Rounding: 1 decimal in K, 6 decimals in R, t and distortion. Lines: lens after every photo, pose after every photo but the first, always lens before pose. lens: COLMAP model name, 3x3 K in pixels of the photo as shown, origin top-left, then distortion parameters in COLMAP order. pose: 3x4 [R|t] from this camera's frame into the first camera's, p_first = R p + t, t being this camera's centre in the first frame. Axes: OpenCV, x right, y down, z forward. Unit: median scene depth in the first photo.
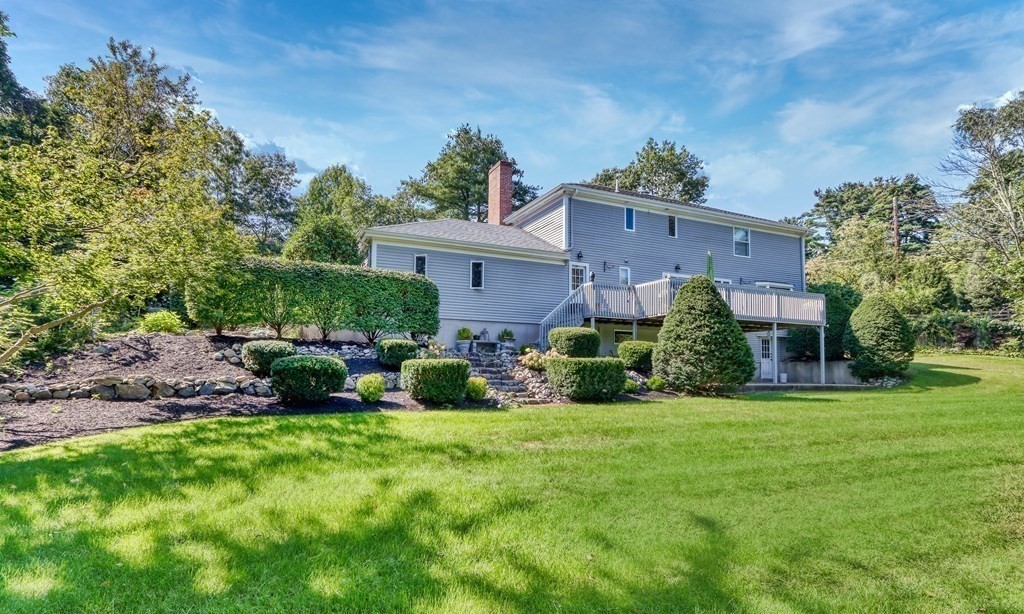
lens RADIAL K [[545.9, 0, 512.0], [0, 545.9, 307.0], [0, 0, 1]] dist [0.001334, 0.000112]
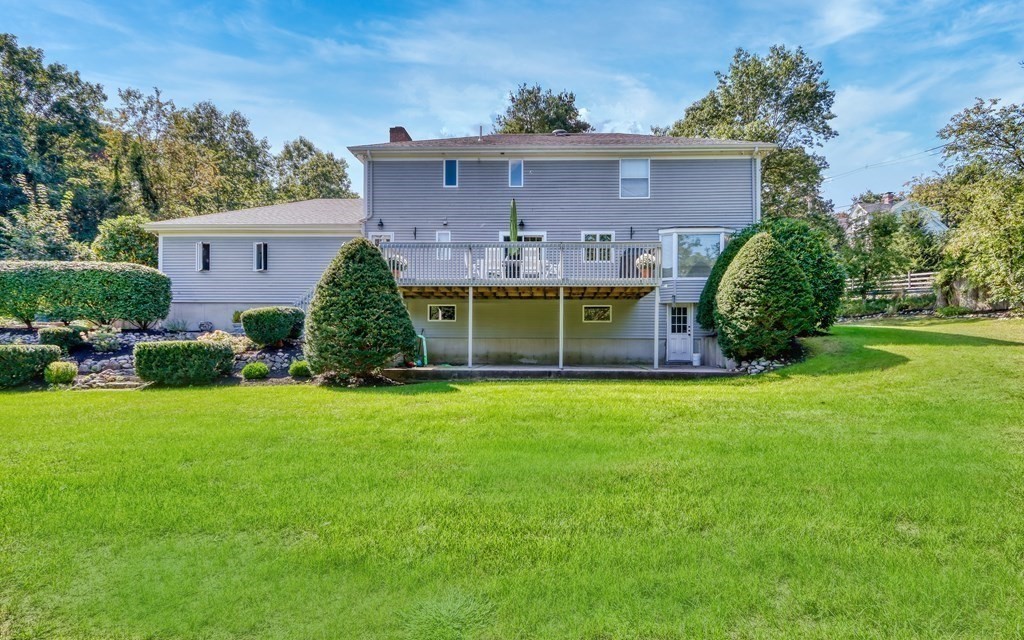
lens RADIAL K [[557.4, 0, 512.0], [0, 557.4, 320.0], [0, 0, 1]] dist [0.001739, 0.000903]
pose [[0.884484, -0.031594, -0.465499, 0.850883], [0.062136, 0.996794, 0.050410, 0.034008], [0.462414, -0.073512, 0.883612, 0.325805]]
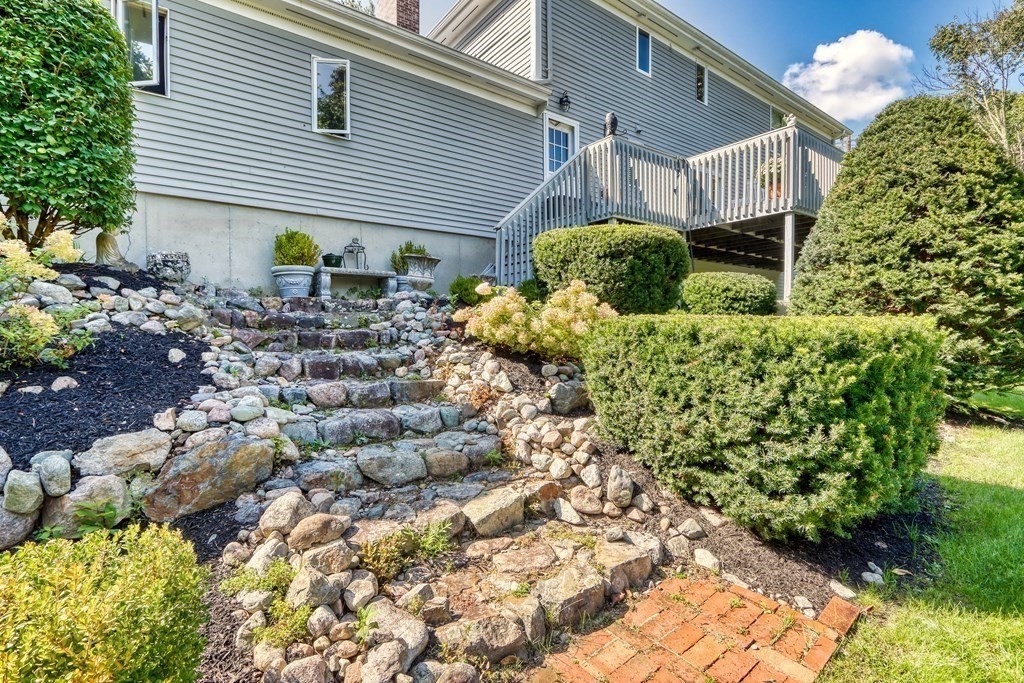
lens RADIAL K [[475.6, 0, 512.0], [0, 475.6, 341.5], [0, 0, 1]] dist [0.000094, 0.000048]
pose [[0.982072, -0.017941, 0.187650, -0.004878], [-0.012266, 0.987268, 0.158590, 0.057857], [-0.188106, -0.158048, 0.969349, 0.648213]]
